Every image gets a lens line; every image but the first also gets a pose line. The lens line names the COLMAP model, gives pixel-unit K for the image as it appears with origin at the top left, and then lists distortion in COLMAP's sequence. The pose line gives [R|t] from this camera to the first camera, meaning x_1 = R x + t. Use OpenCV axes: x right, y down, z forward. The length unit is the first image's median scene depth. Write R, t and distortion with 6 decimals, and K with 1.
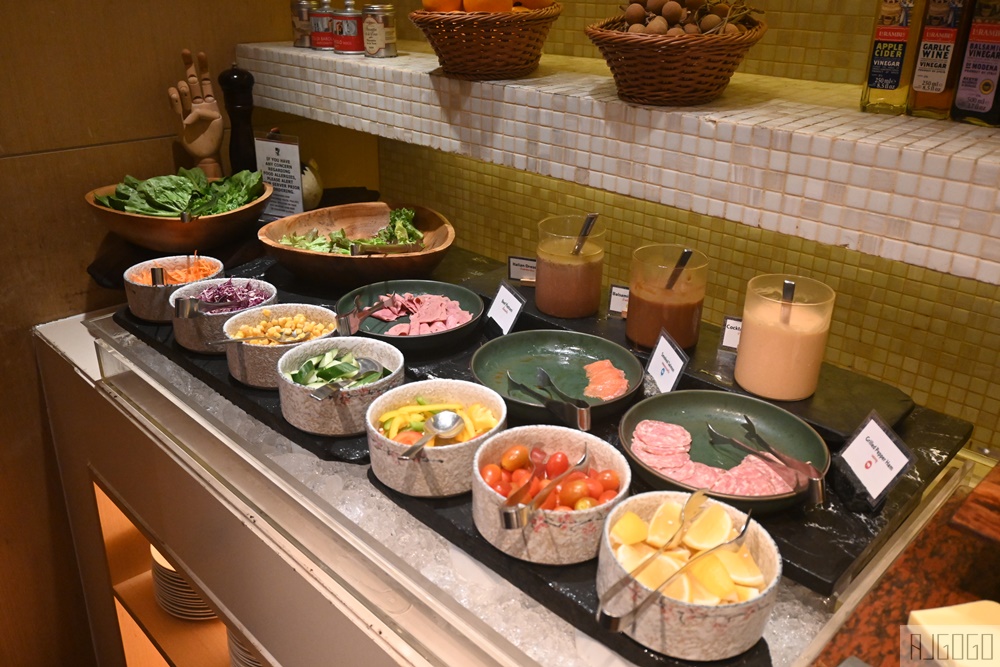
lens RADIAL K [[815.7, 0, 499.7], [0, 815.7, 327.9], [0, 0, 1]] dist [0.017312, 0.020993]
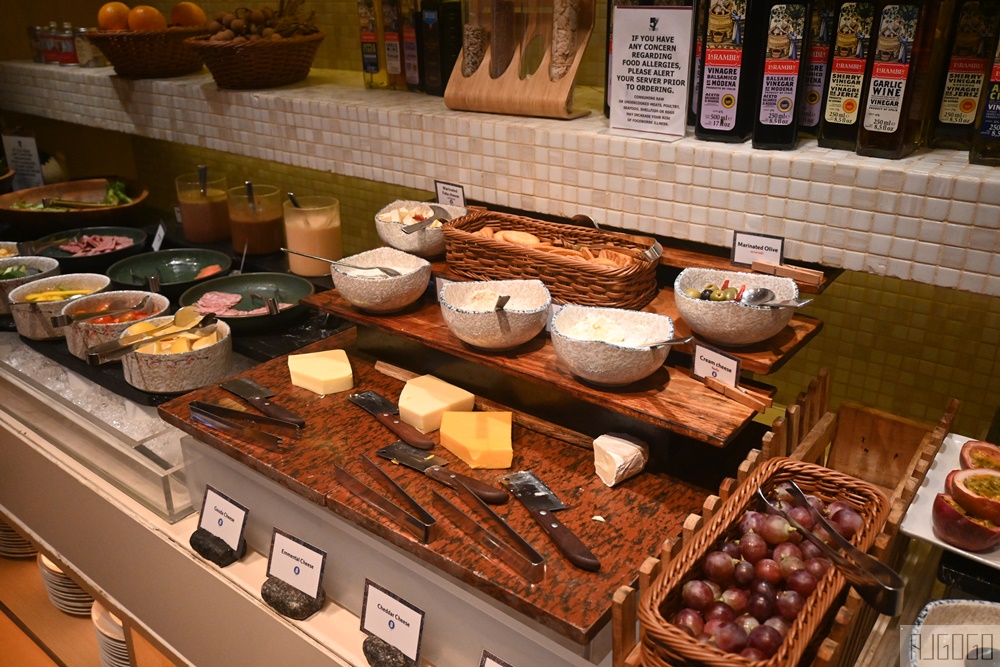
lens RADIAL K [[815.7, 0, 499.3], [0, 815.7, 338.9], [0, 0, 1]] dist [0.017312, 0.020993]
pose [[0.994158, -0.065478, 0.085806, 0.456417], [0.066569, 0.997733, -0.009917, 0.201949], [-0.084962, 0.015572, 0.996262, -0.458747]]
